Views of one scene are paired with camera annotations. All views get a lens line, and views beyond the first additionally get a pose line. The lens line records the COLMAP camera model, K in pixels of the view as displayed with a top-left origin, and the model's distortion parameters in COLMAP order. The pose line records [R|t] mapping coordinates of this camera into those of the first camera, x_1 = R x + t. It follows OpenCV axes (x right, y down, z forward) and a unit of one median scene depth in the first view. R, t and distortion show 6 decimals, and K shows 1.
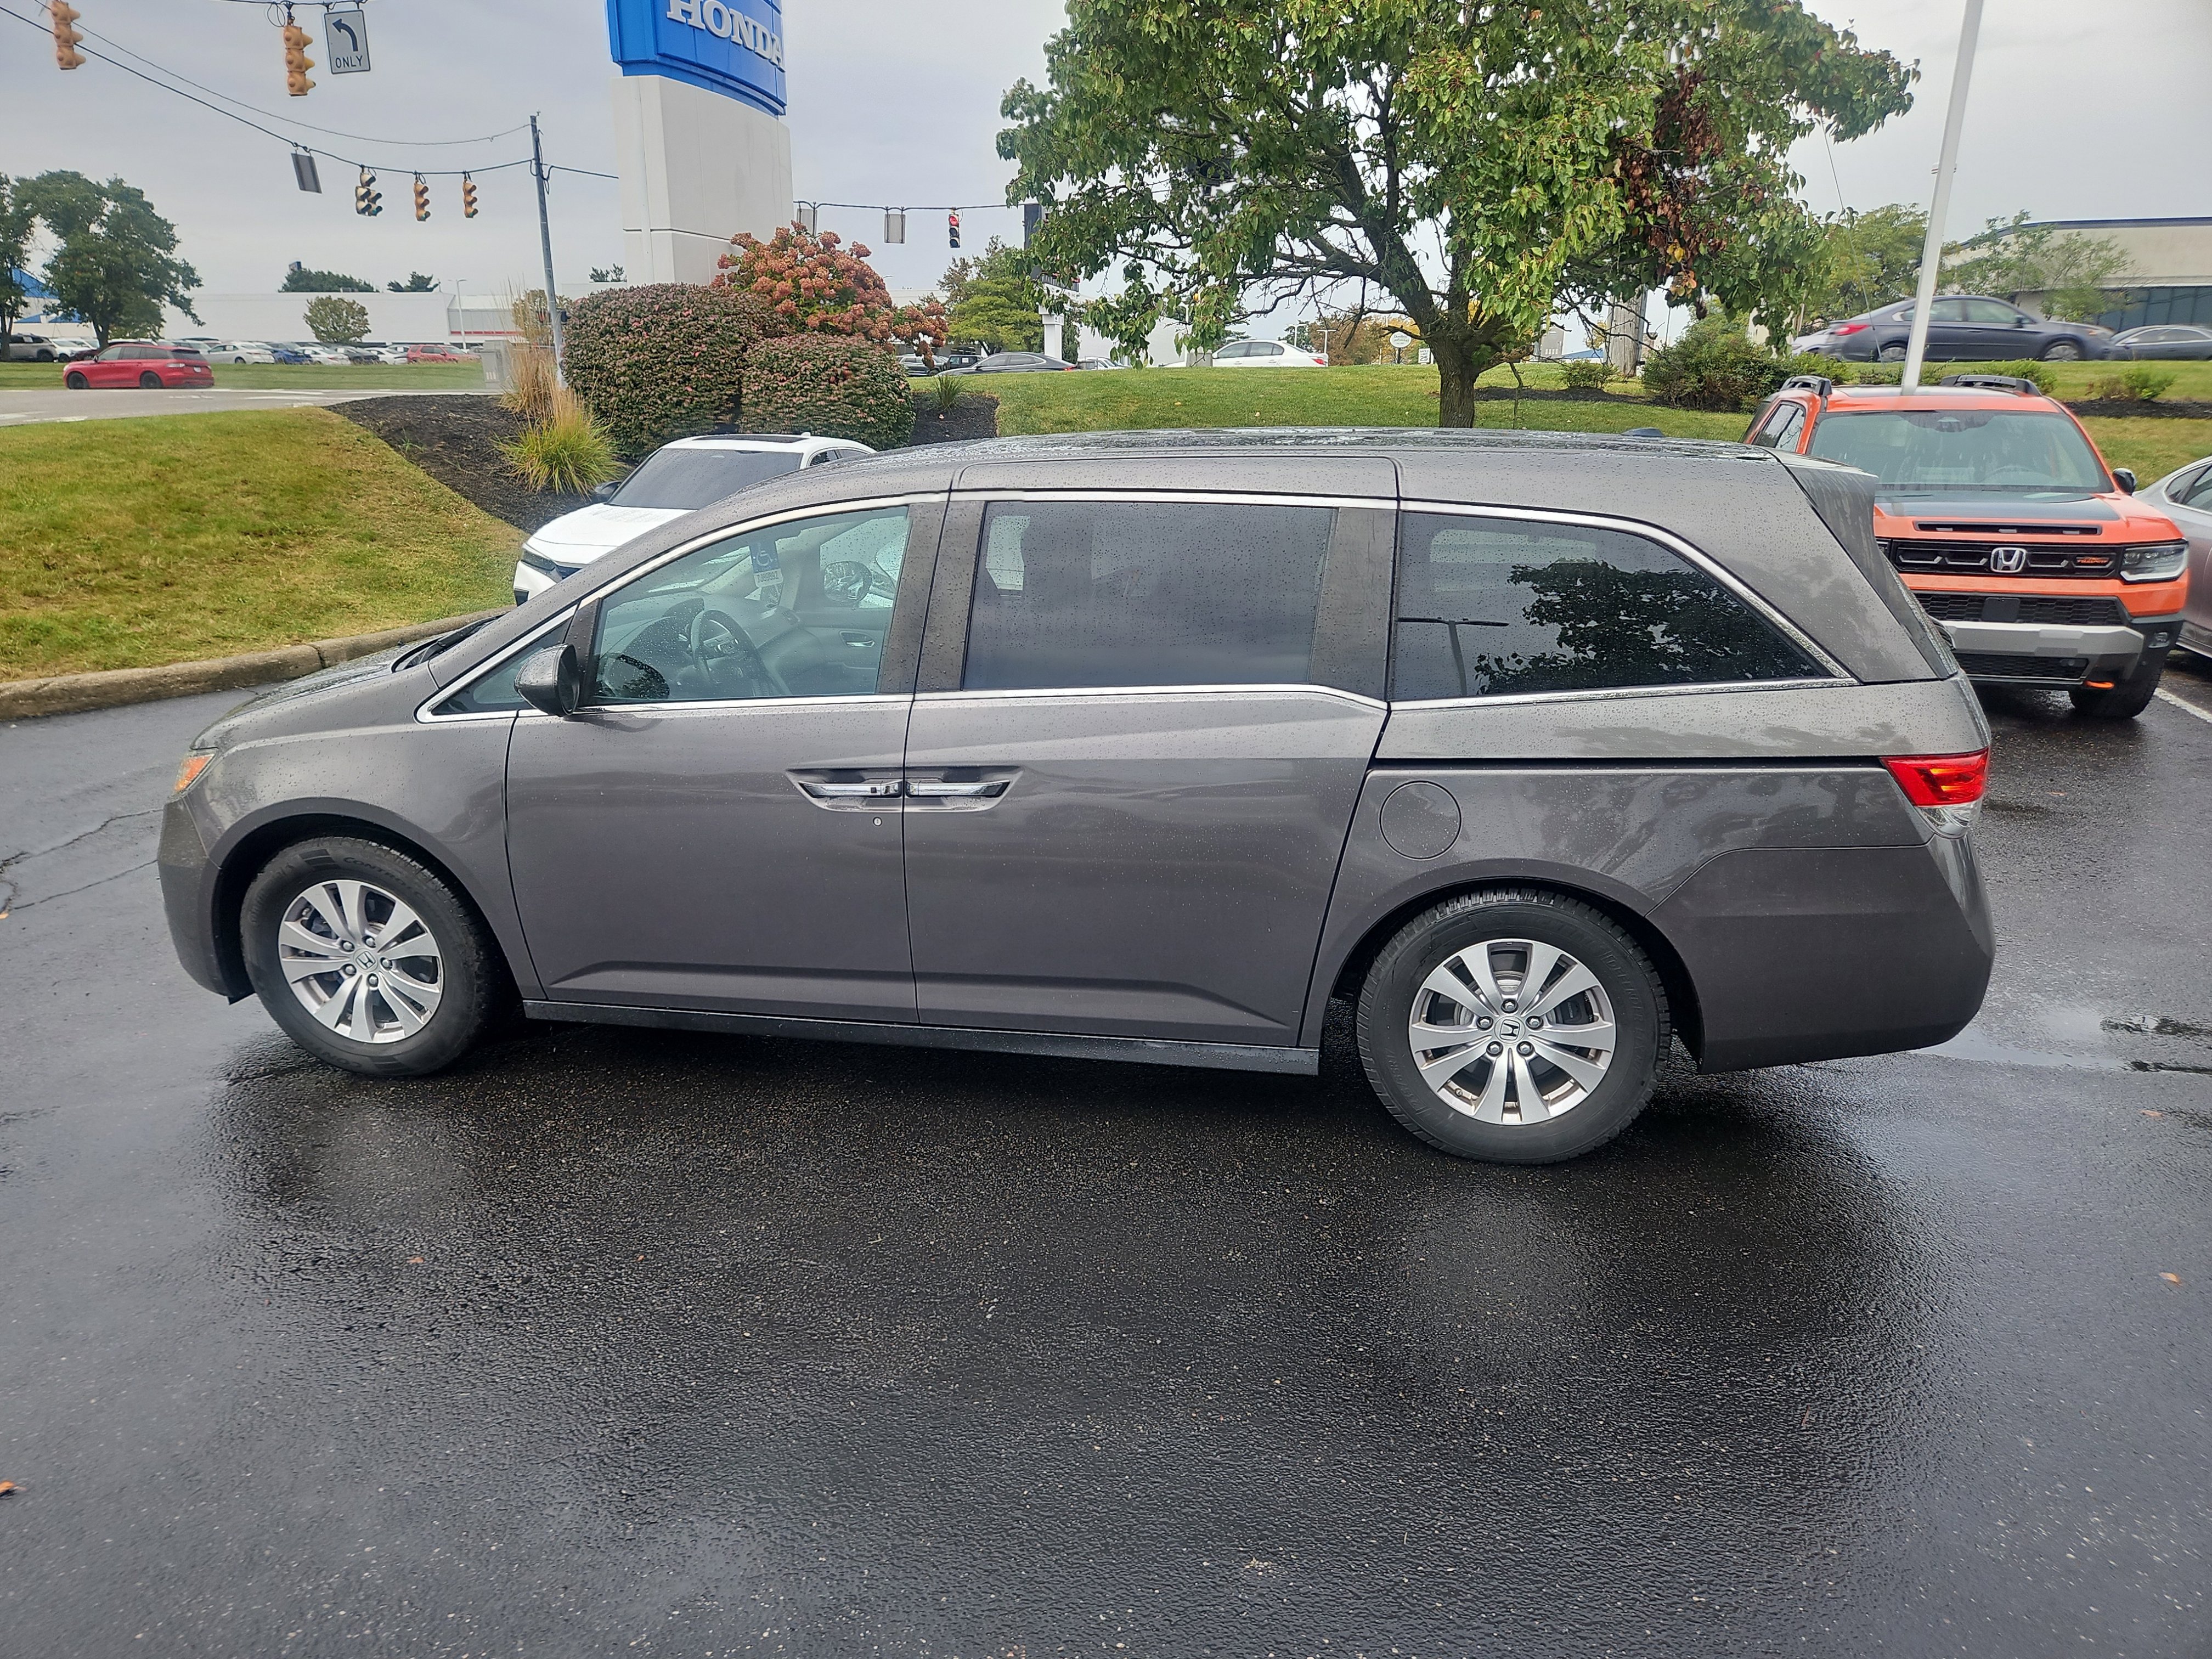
lens RADIAL K [[1492.3, 0, 1047.8], [0, 1492.3, 866.9], [0, 0, 1]] dist [0.083406, -0.071292]
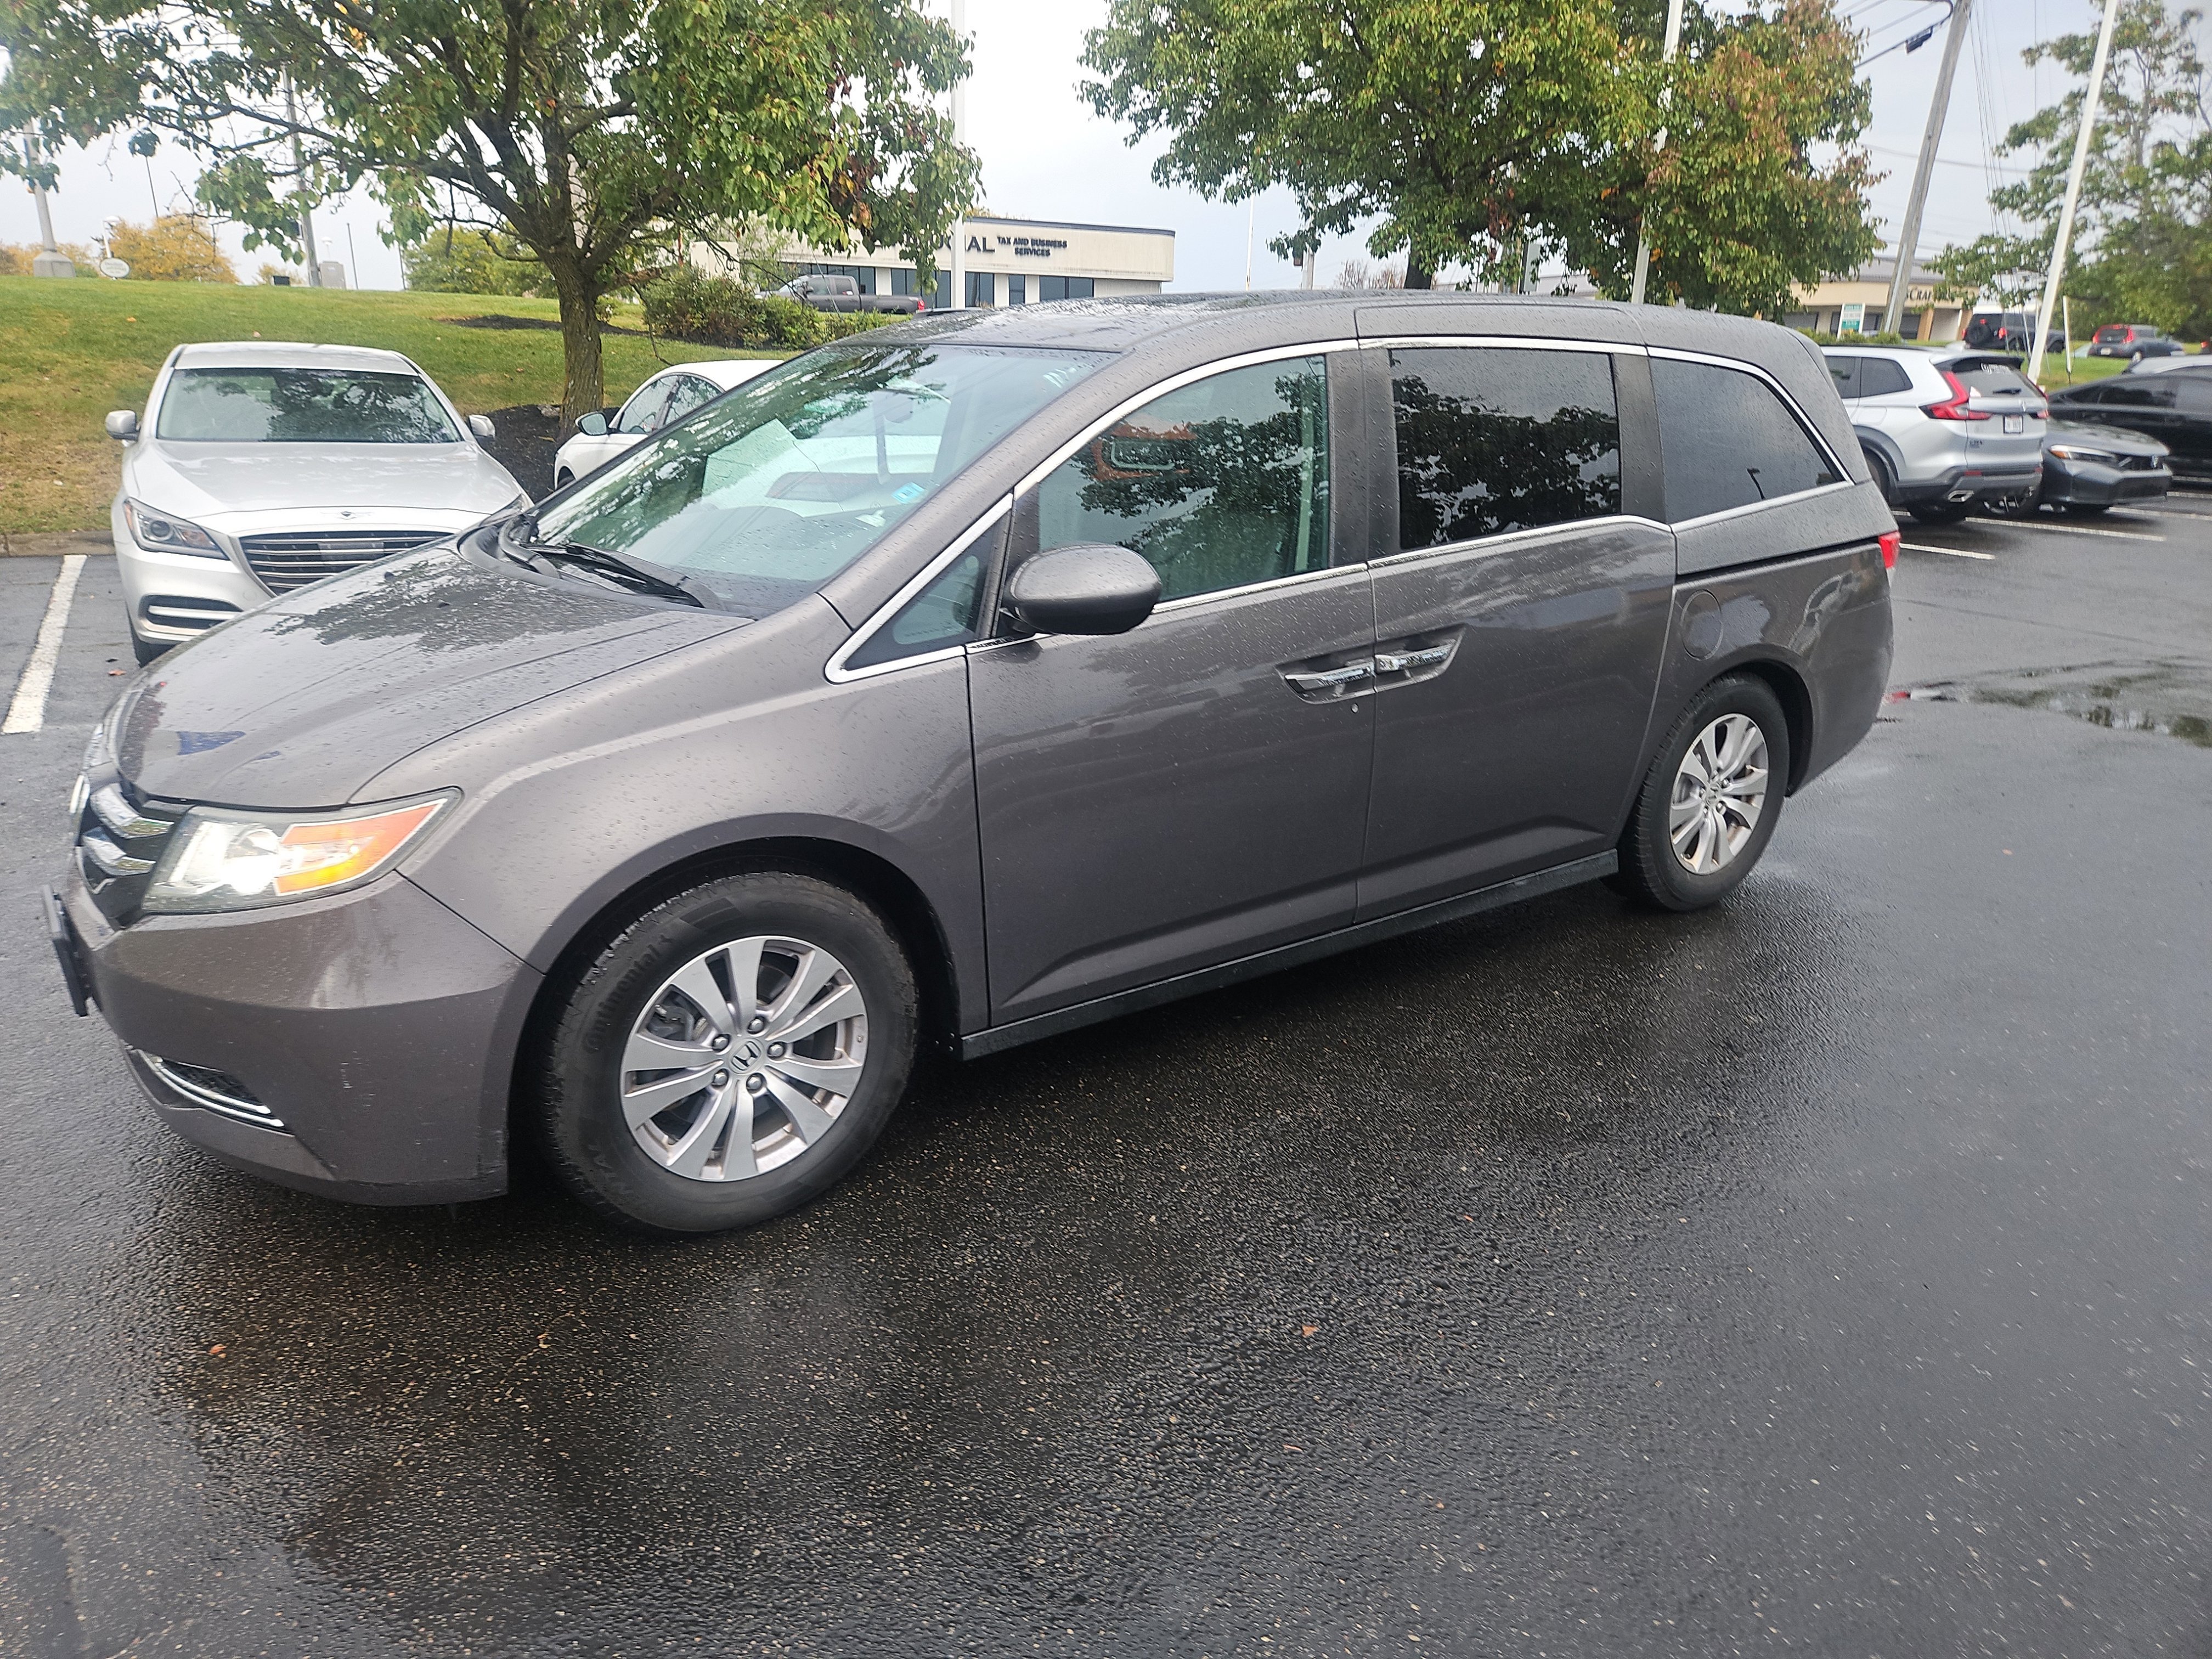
lens RADIAL K [[1451.8, 0, 1048.6], [0, 1451.8, 885.3], [0, 0, 1]] dist [0.070973, -0.047882]
pose [[0.705426, -0.231226, 0.670006, -0.322635], [0.199352, 0.971857, 0.125508, -0.027785], [-0.680171, 0.045031, 0.731669, 0.180047]]
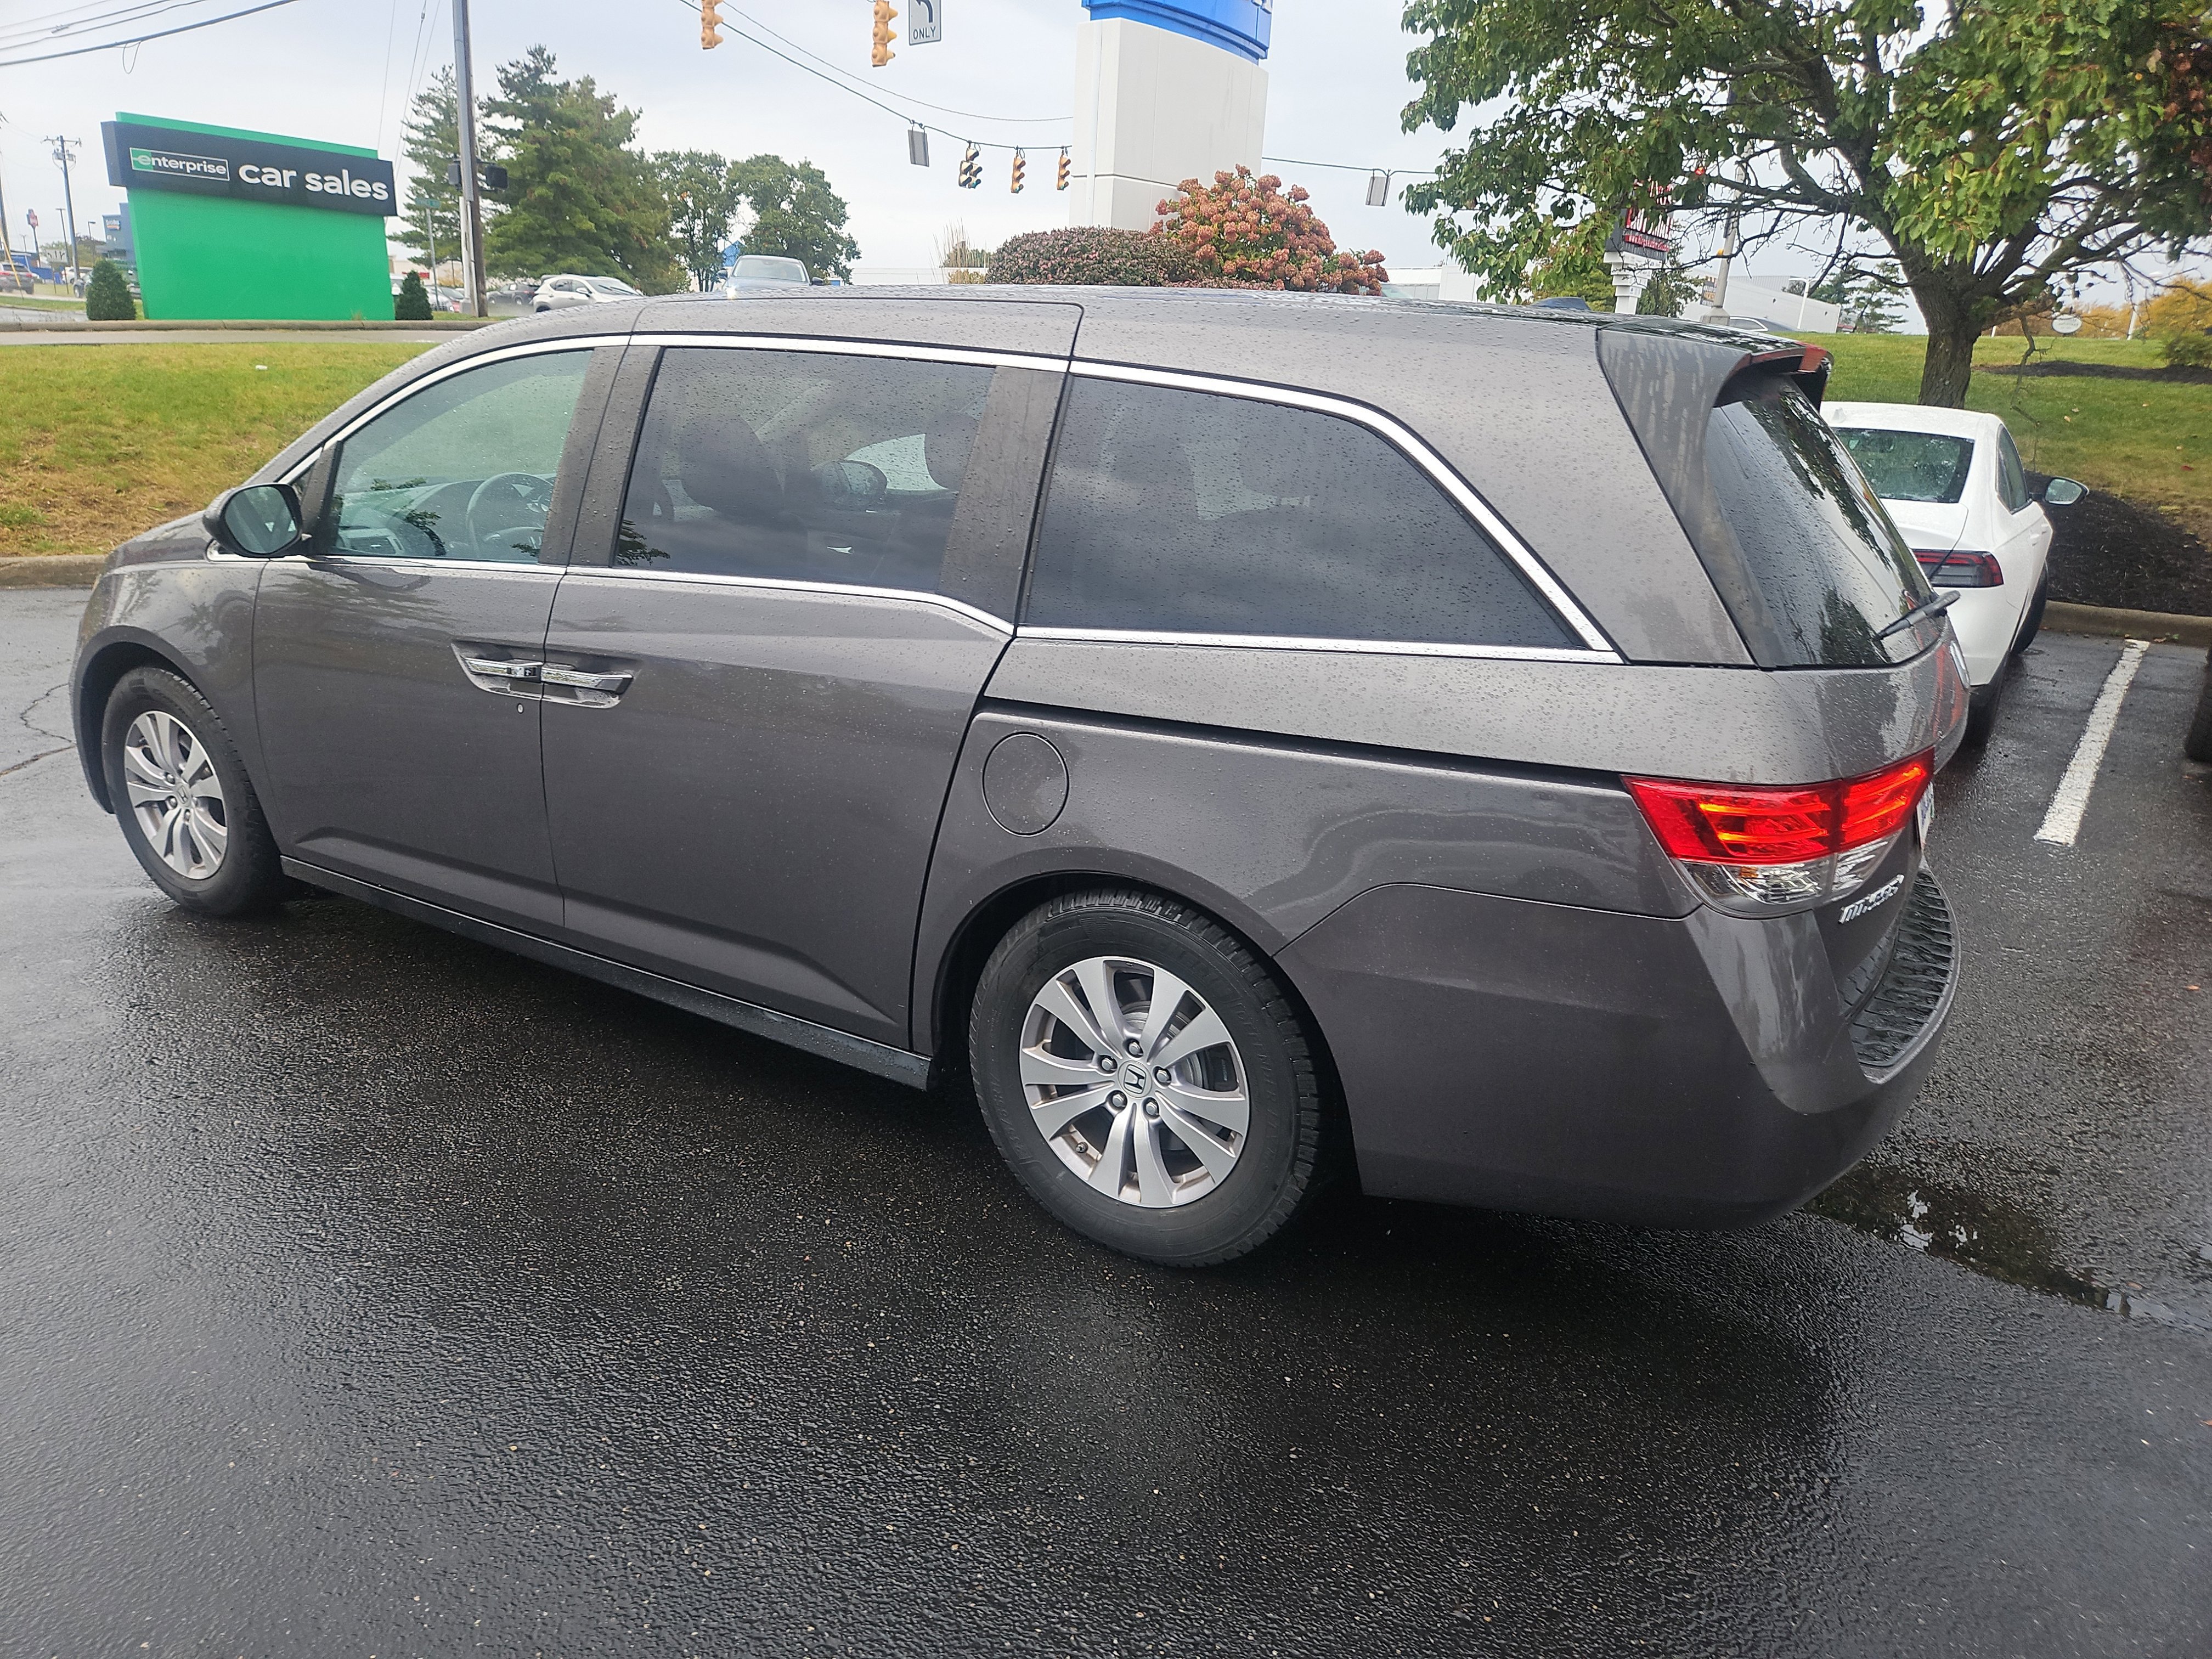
lens RADIAL K [[1459.3, 0, 1041.9], [0, 1459.3, 866.2], [0, 0, 1]] dist [0.086045, -0.068364]
pose [[0.929978, 0.153144, -0.334198, 0.178992], [-0.146558, 0.988178, 0.044996, -0.008483], [0.337138, 0.007134, 0.941428, 0.106433]]
